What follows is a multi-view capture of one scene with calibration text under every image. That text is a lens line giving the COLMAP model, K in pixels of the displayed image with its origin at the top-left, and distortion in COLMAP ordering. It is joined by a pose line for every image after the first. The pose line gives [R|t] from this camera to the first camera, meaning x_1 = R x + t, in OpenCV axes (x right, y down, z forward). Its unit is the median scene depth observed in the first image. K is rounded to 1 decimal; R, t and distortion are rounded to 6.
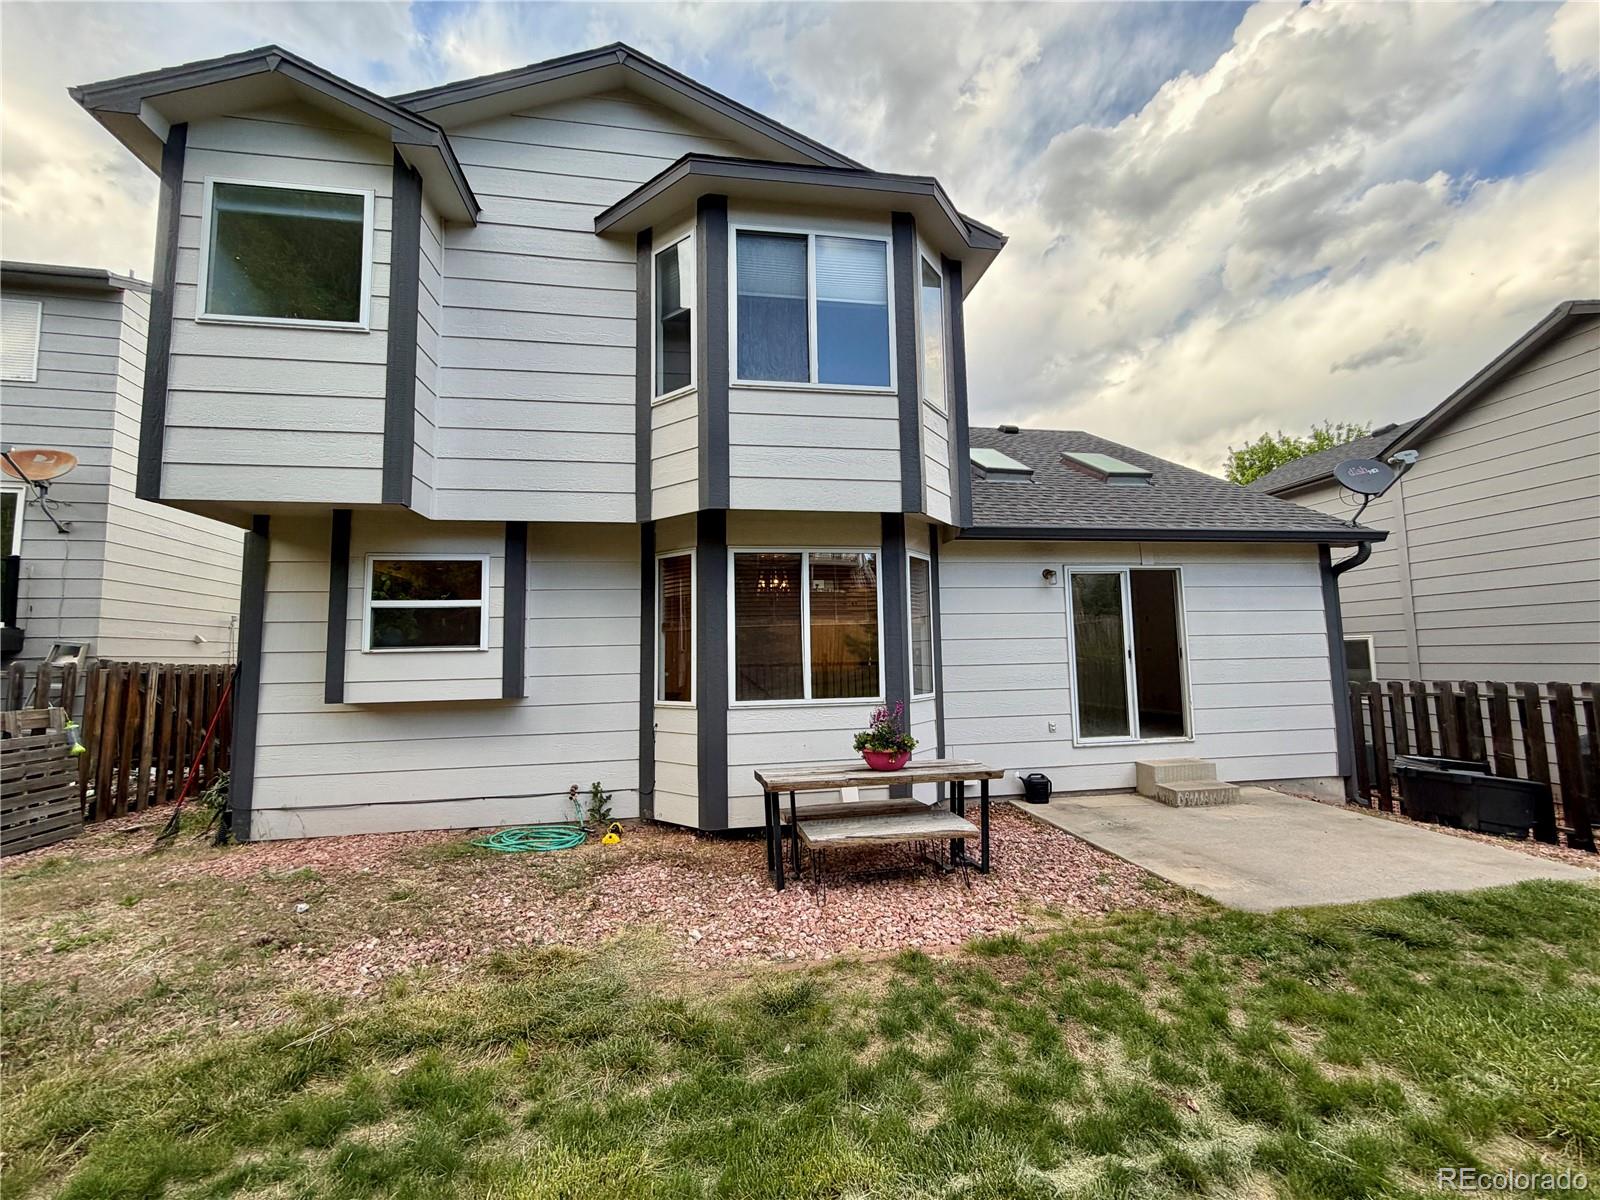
lens RADIAL K [[637.5, 0, 795.6], [0, 637.5, 601.2], [0, 0, 1]] dist [-0.001624, 0.000071]
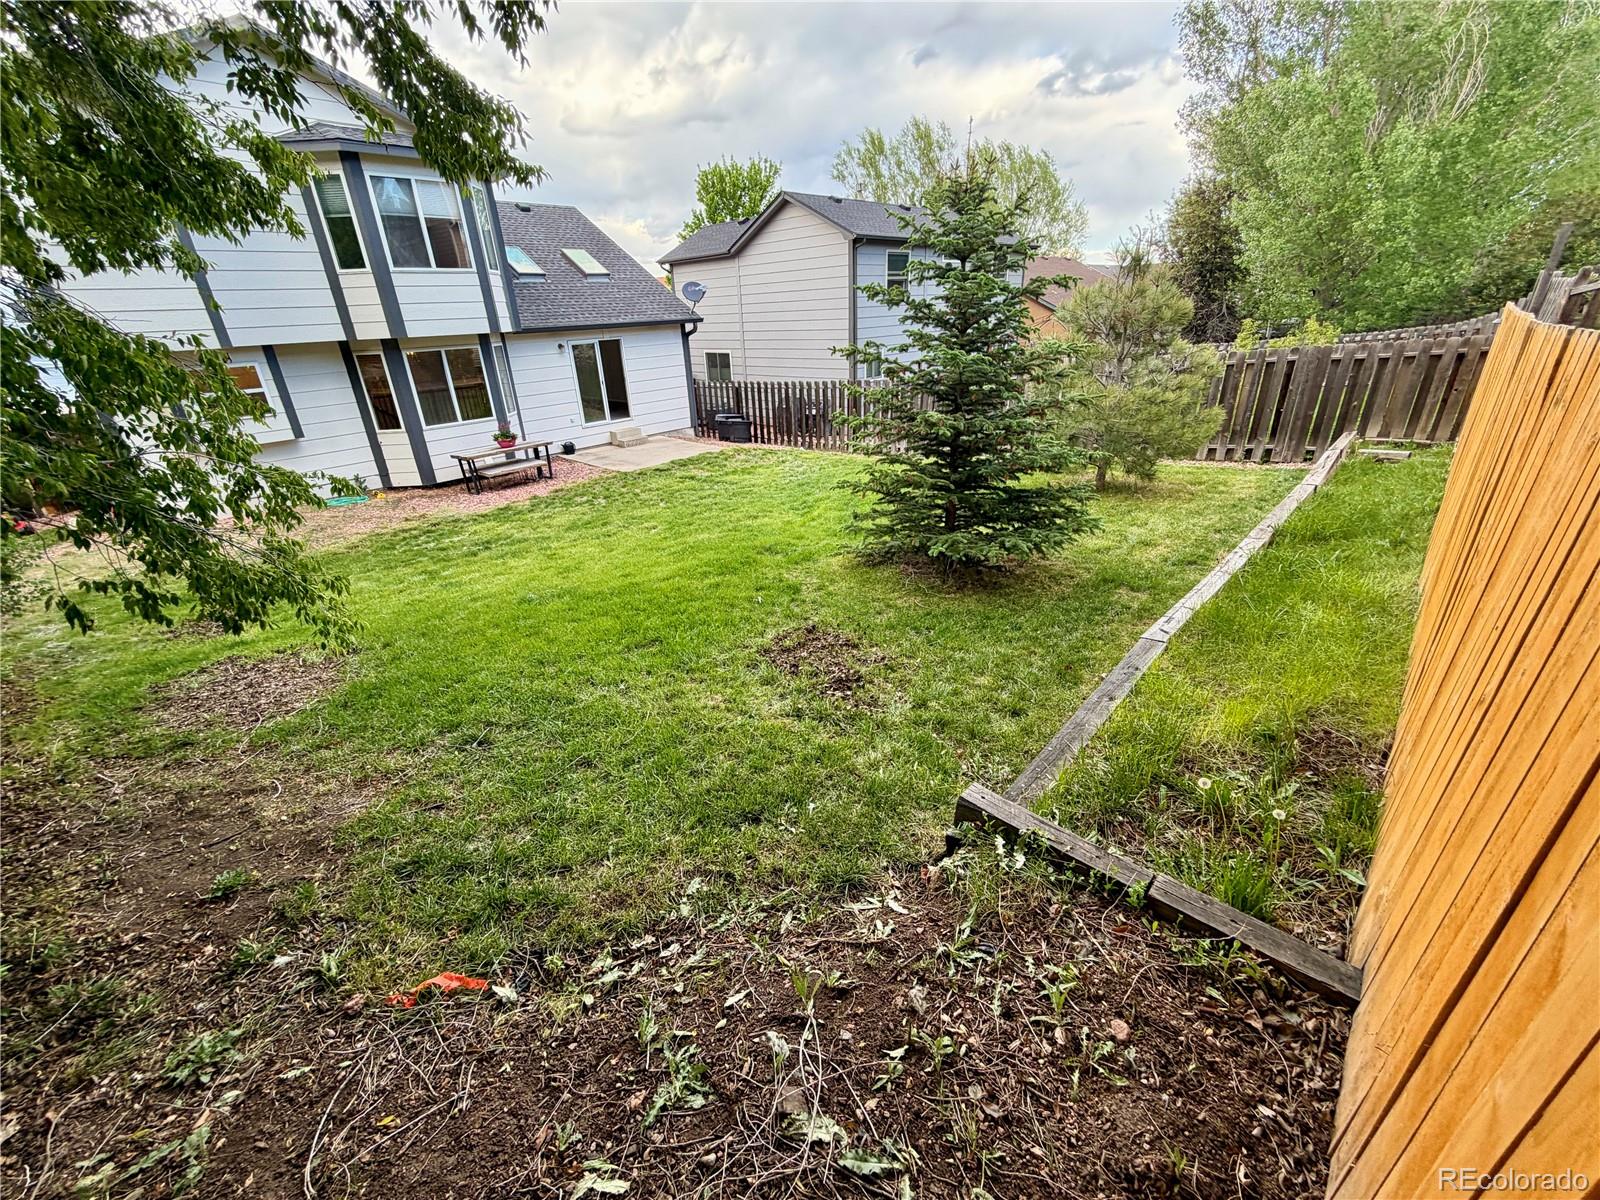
lens RADIAL K [[637.5, 0, 795.6], [0, 637.5, 601.2], [0, 0, 1]] dist [-0.001624, 0.000071]
pose [[0.786973, -0.269282, 0.555122, -0.453870], [-0.029864, 0.882051, 0.470207, -0.366087], [-0.616264, -0.386618, 0.686108, -1.459080]]
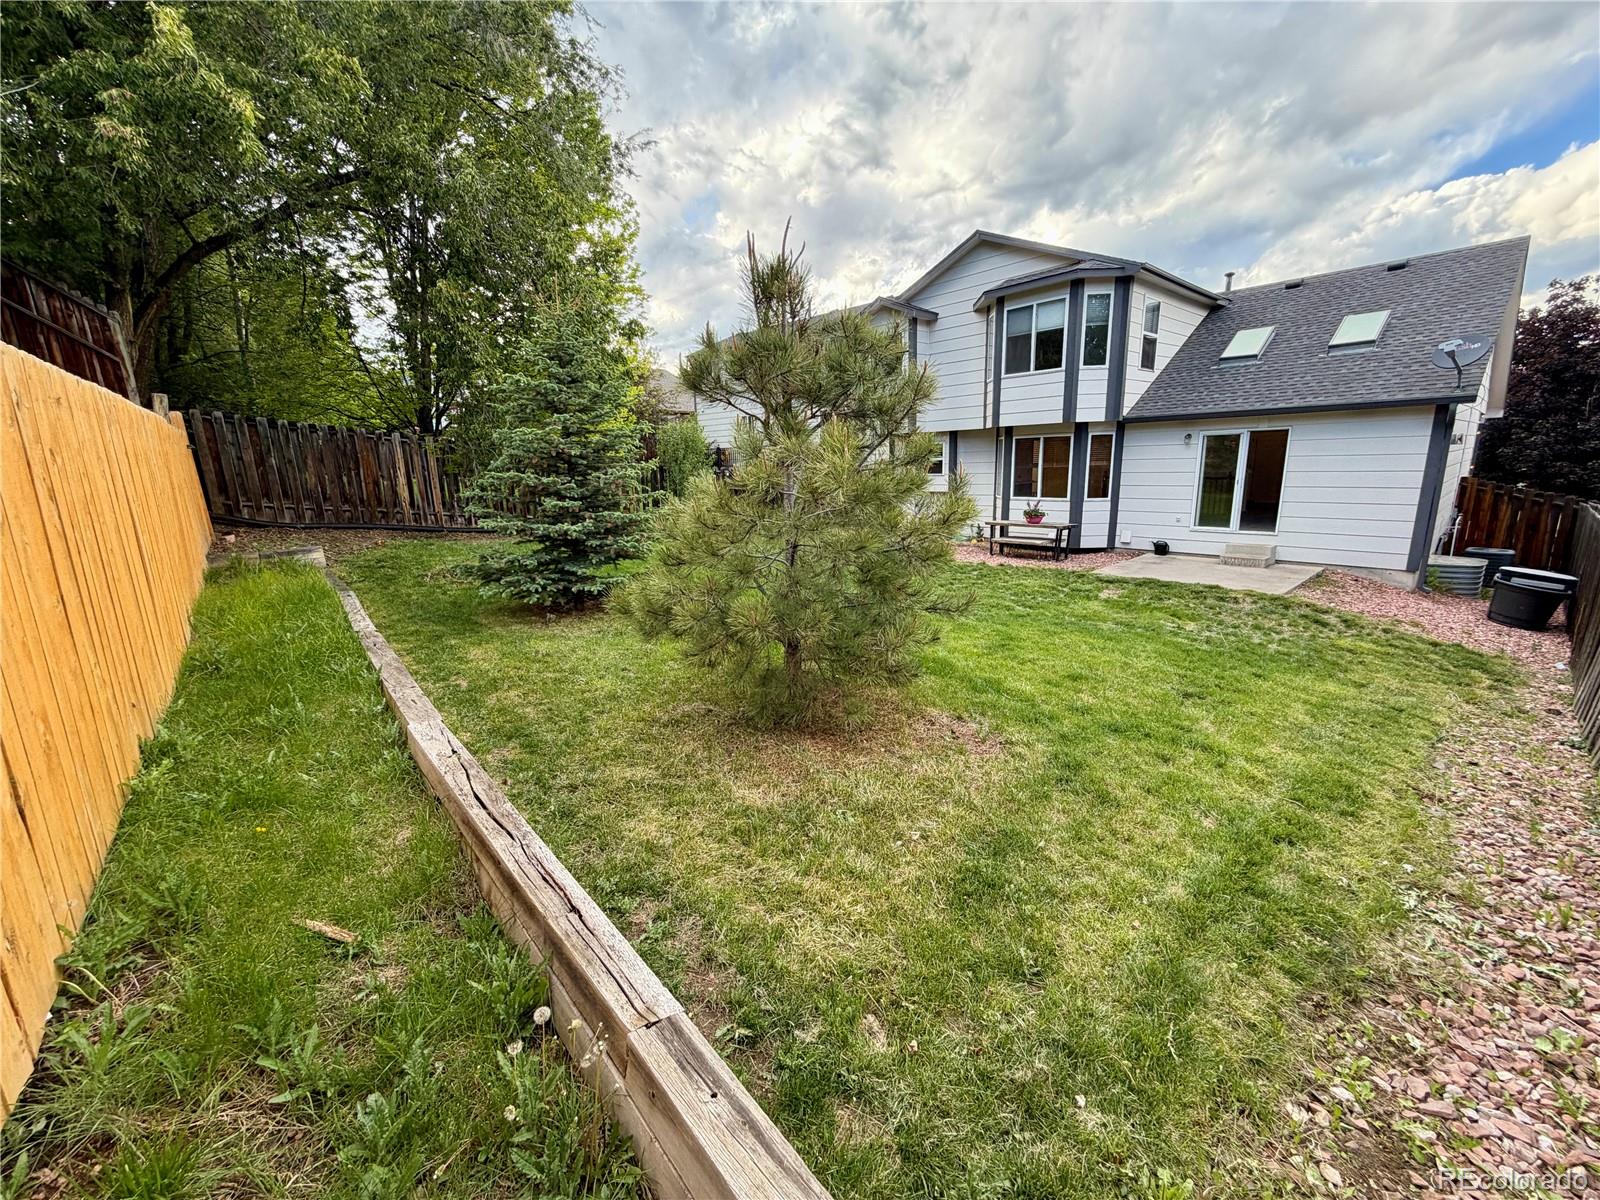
lens RADIAL K [[637.5, 0, 795.6], [0, 637.5, 601.2], [0, 0, 1]] dist [-0.001624, 0.000071]
pose [[0.529997, 0.187383, -0.827038, 1.640780], [0.092294, 0.956740, 0.275916, -0.234054], [0.842962, -0.222565, 0.489775, -1.118851]]
